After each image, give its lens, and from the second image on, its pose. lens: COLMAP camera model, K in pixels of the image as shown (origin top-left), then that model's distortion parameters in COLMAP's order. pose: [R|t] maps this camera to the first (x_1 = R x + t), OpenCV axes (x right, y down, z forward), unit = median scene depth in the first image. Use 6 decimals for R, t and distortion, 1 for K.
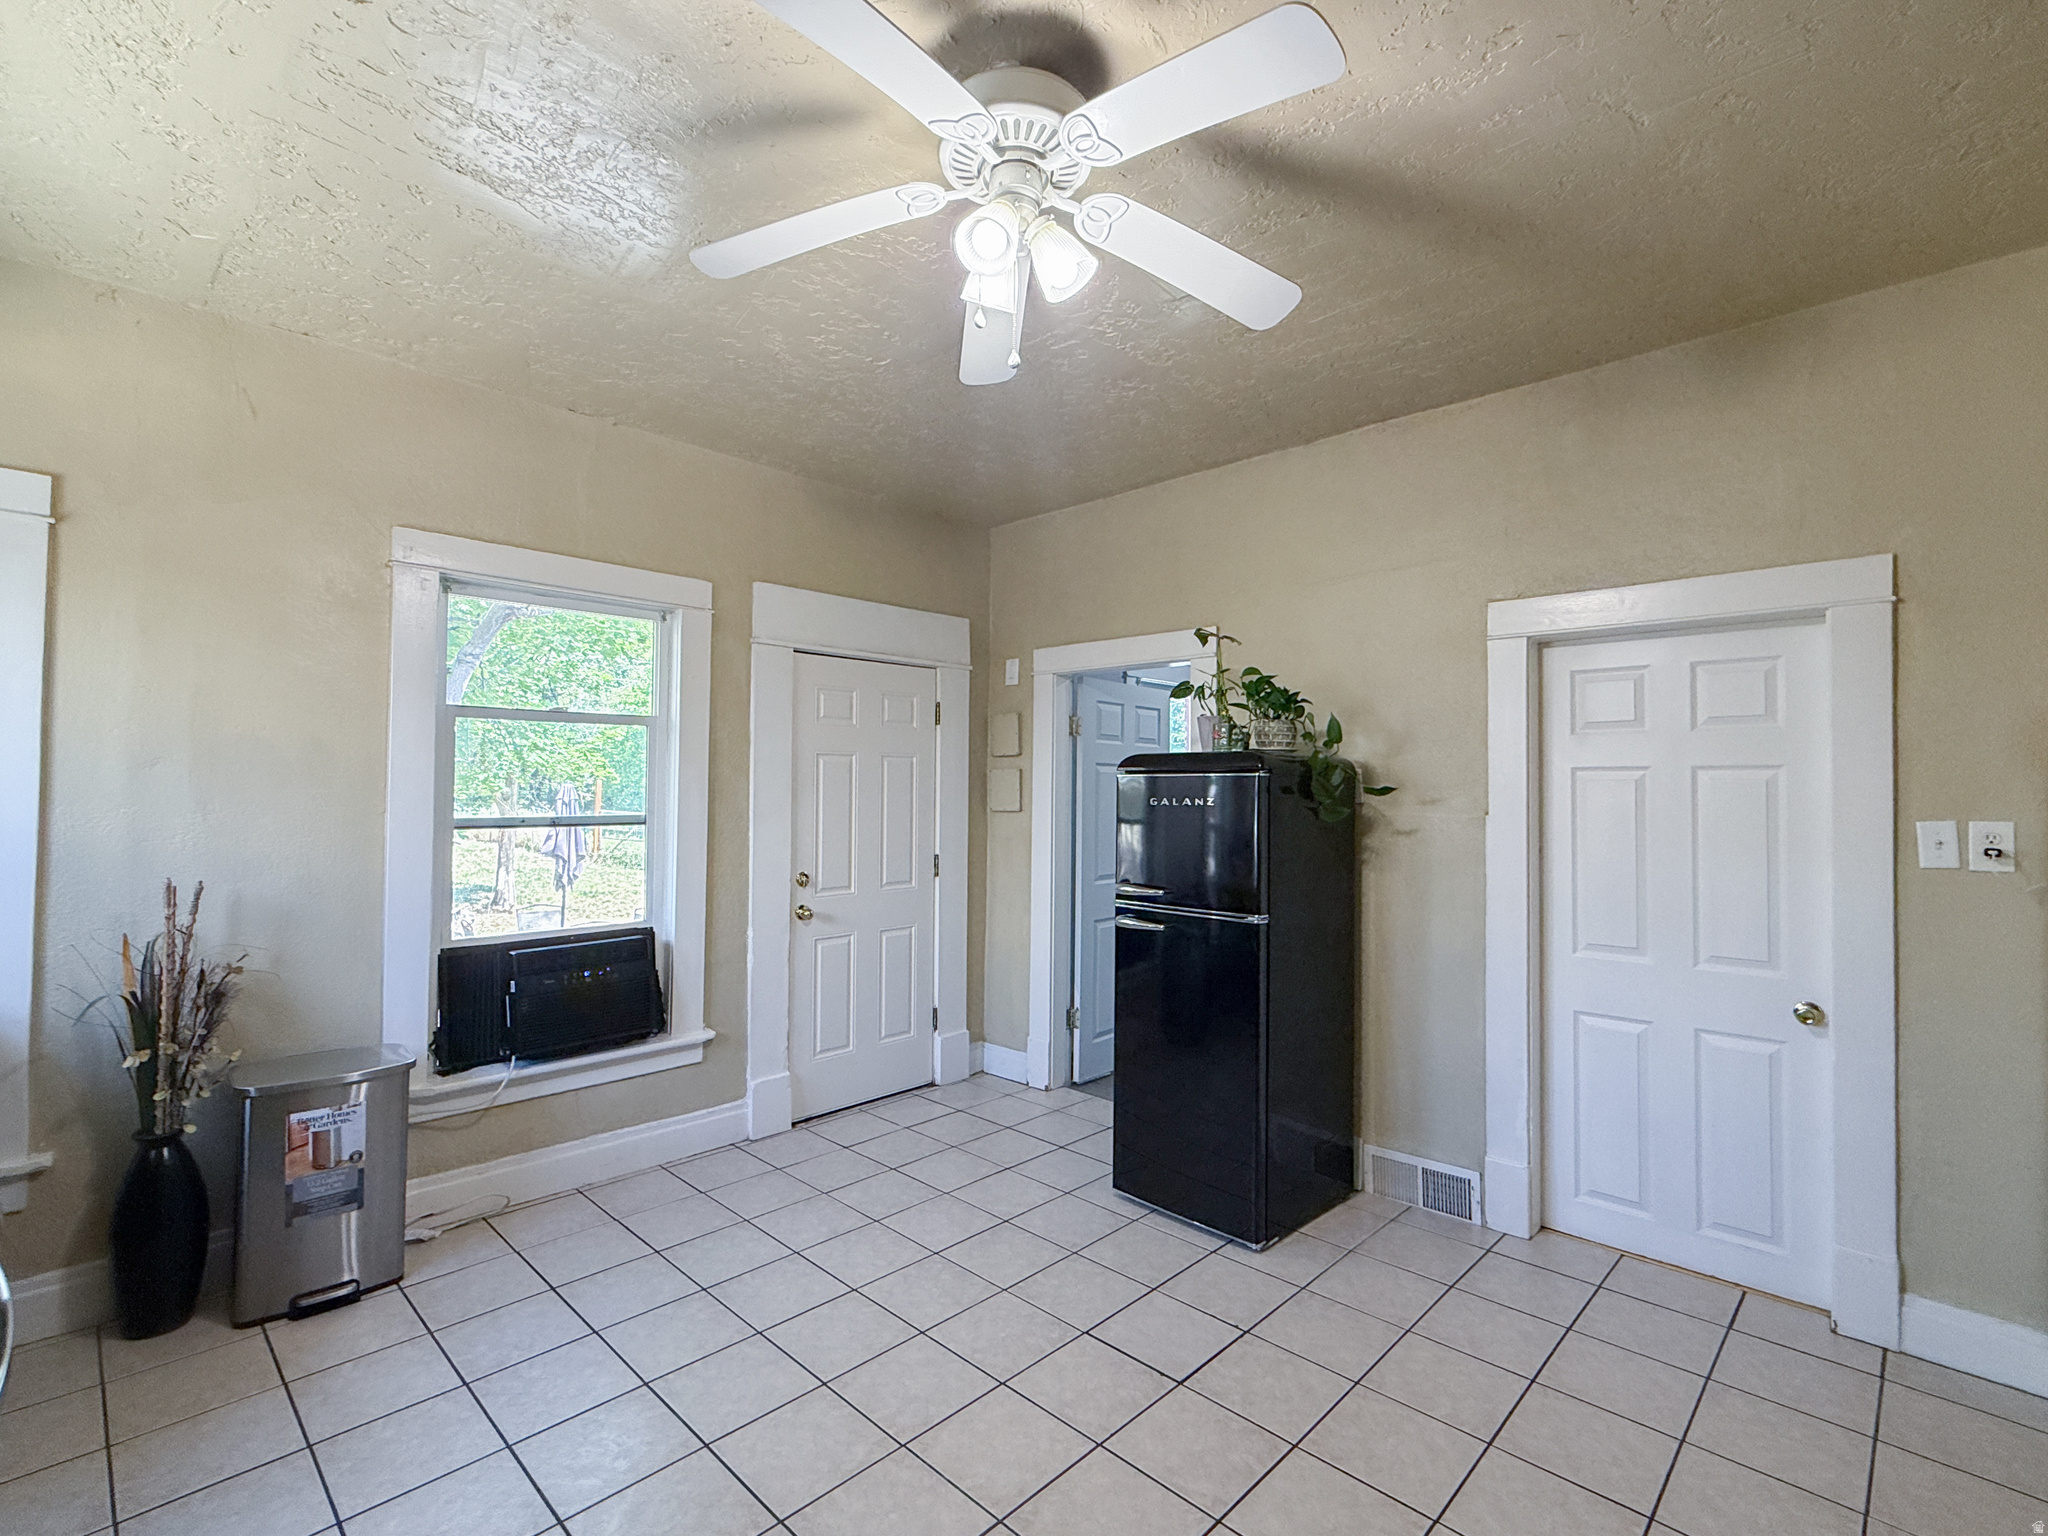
lens RADIAL K [[950.8, 0, 1029.5], [0, 950.8, 776.7], [0, 0, 1]] dist [-0.002405, 0.000151]
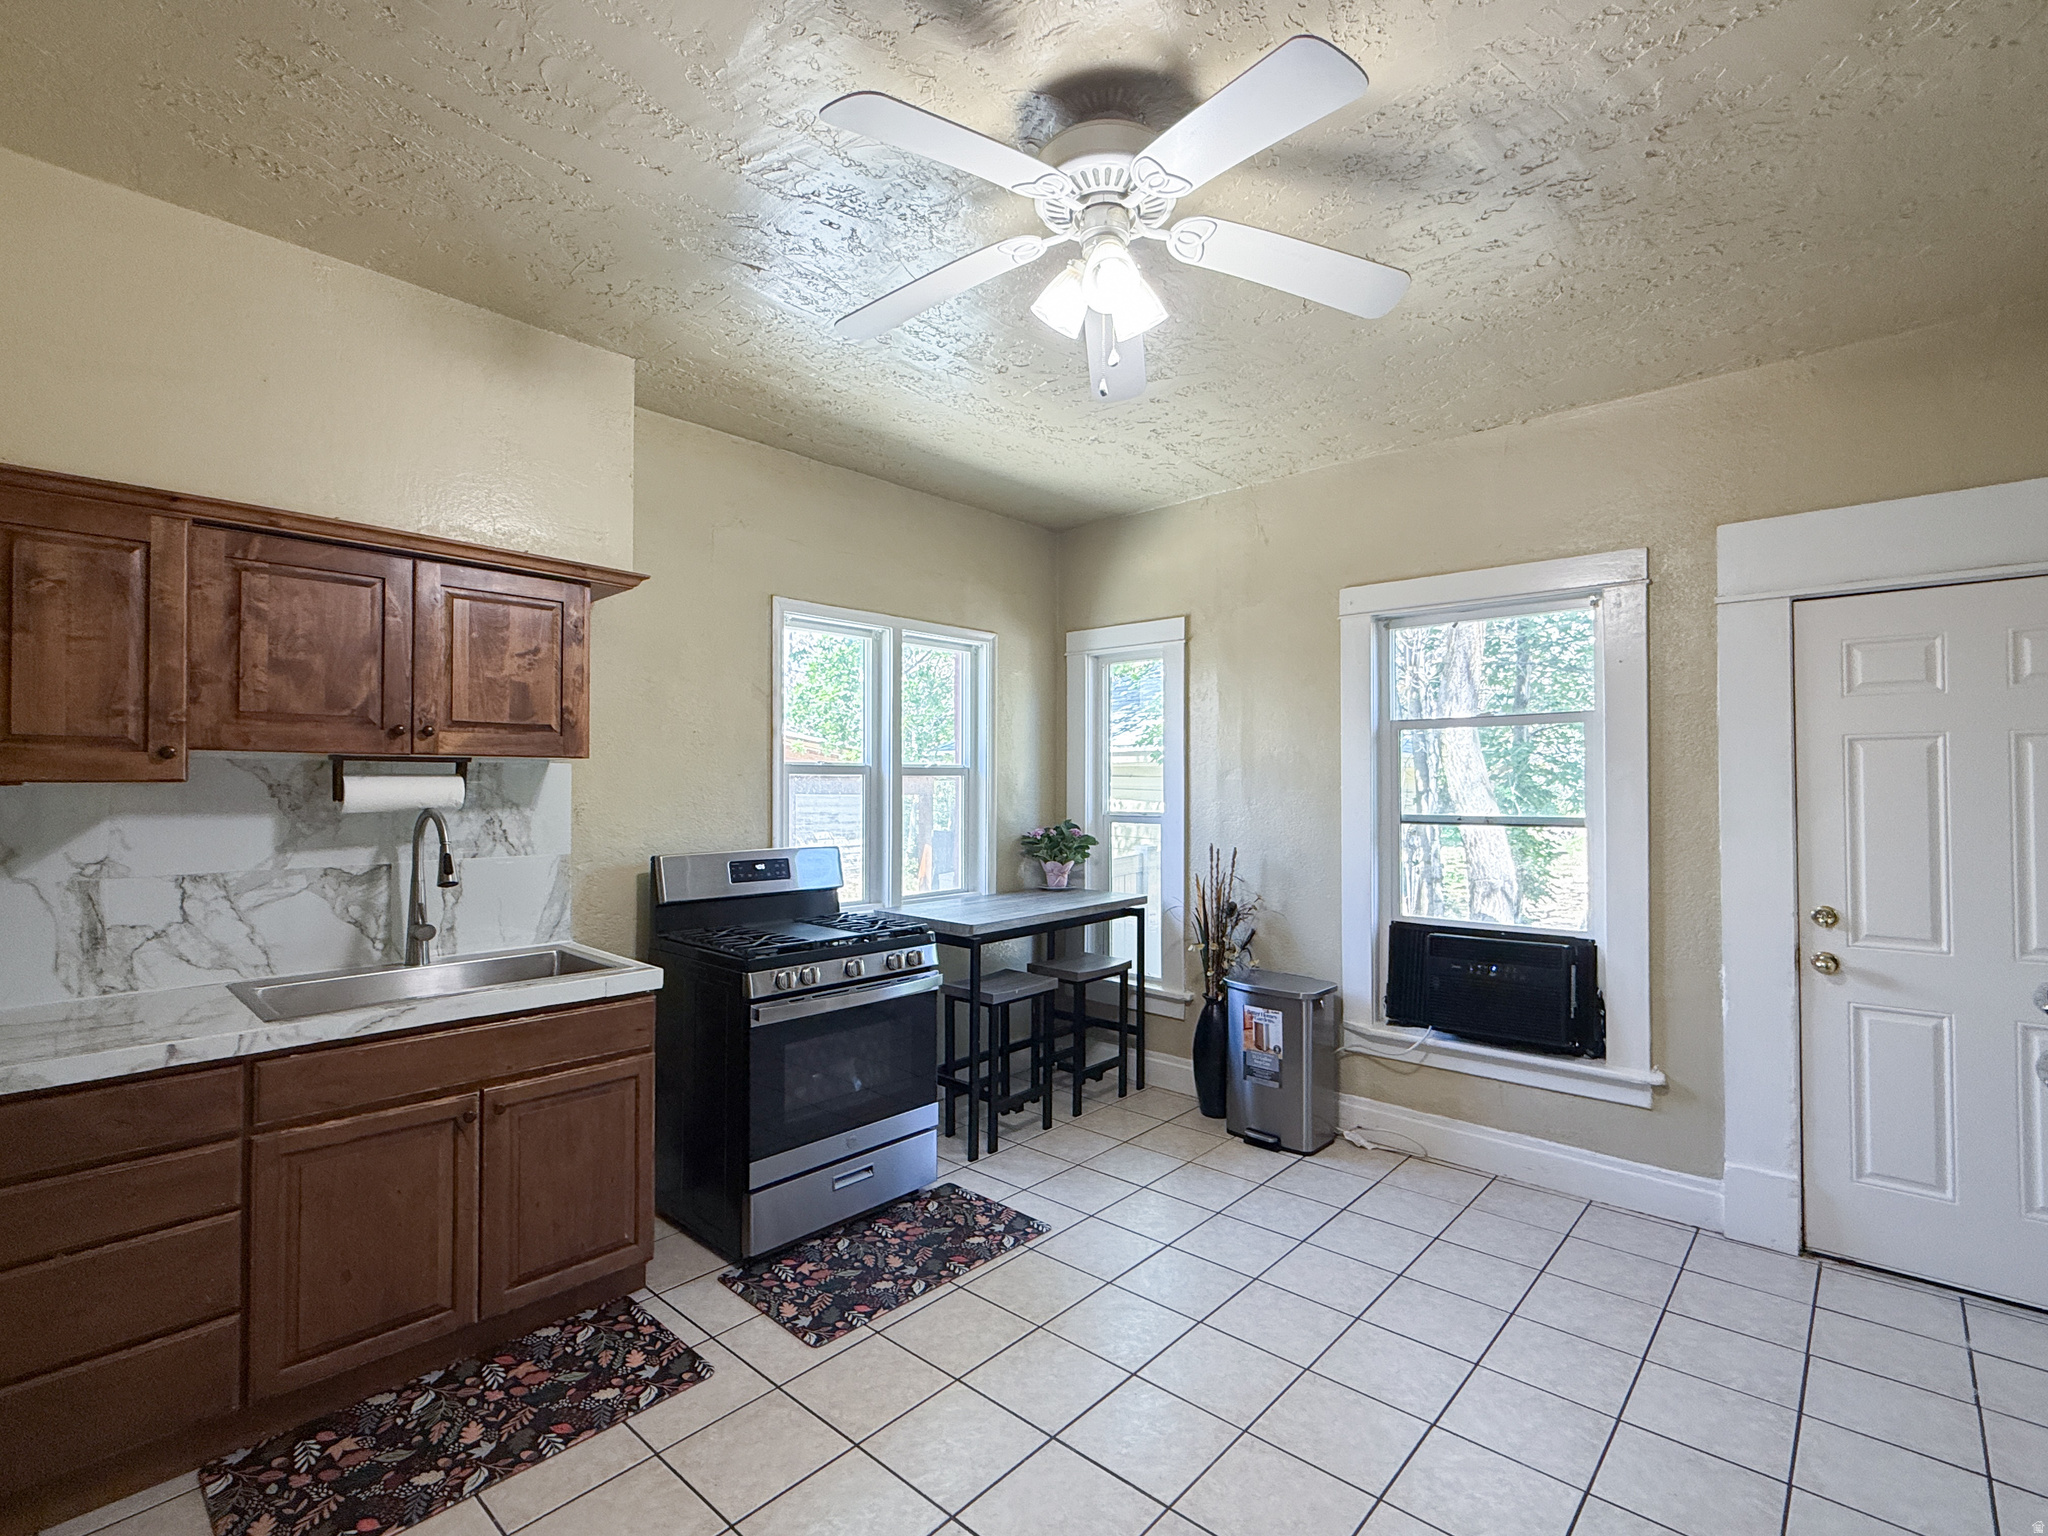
lens RADIAL K [[950.8, 0, 1012.8], [0, 950.8, 768.7], [0, 0, 1]] dist [-0.002405, 0.000151]
pose [[0.023823, -0.022645, -0.999460, 0.561094], [0.011965, 0.999678, -0.022364, 0.007153], [0.999645, -0.011426, 0.024086, 0.457628]]
